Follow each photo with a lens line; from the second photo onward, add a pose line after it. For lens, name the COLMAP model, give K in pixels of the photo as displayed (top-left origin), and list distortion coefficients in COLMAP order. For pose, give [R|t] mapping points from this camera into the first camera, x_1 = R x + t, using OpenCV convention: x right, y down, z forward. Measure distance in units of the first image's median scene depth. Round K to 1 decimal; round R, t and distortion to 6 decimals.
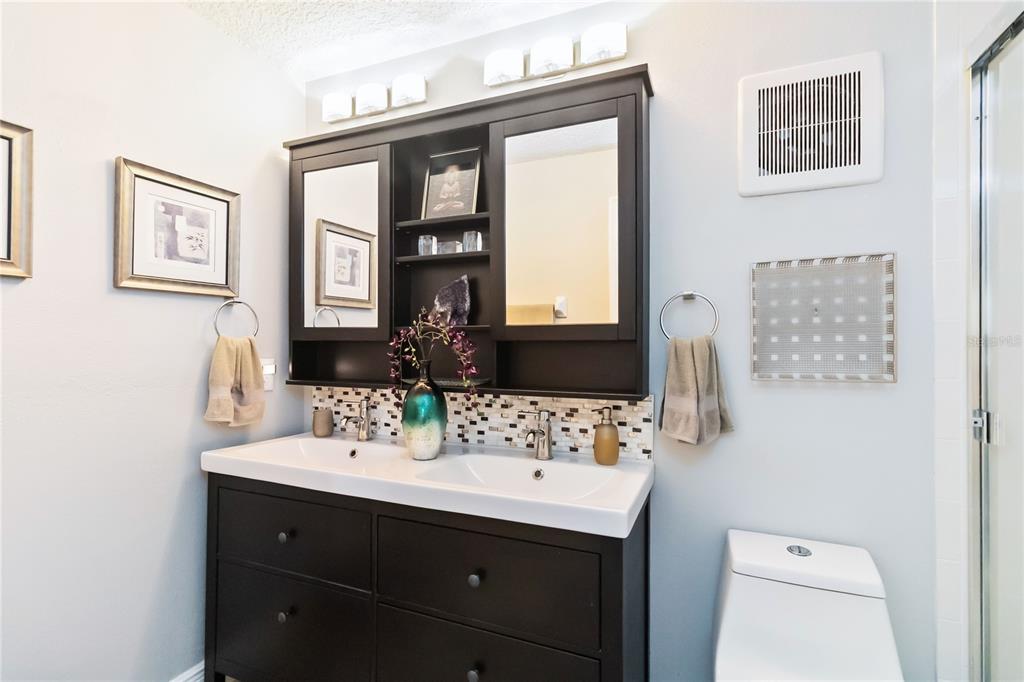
lens RADIAL K [[477.0, 0, 515.1], [0, 477.0, 343.8], [0, 0, 1]] dist [0.001062, -0.001014]
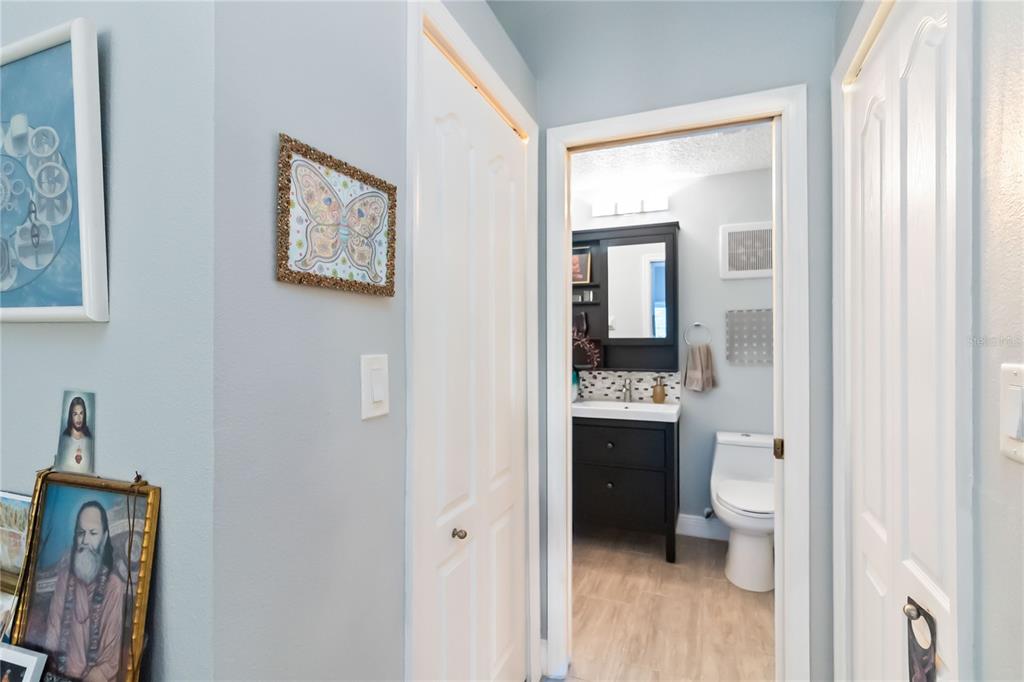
lens RADIAL K [[477.0, 0, 514.1], [0, 477.0, 339.9], [0, 0, 1]] dist [0.001062, -0.001014]
pose [[0.999990, -0.001109, 0.004333, -0.486470], [0.001148, 0.999960, -0.008863, -0.013299], [-0.004323, 0.008867, 0.999951, -1.180924]]
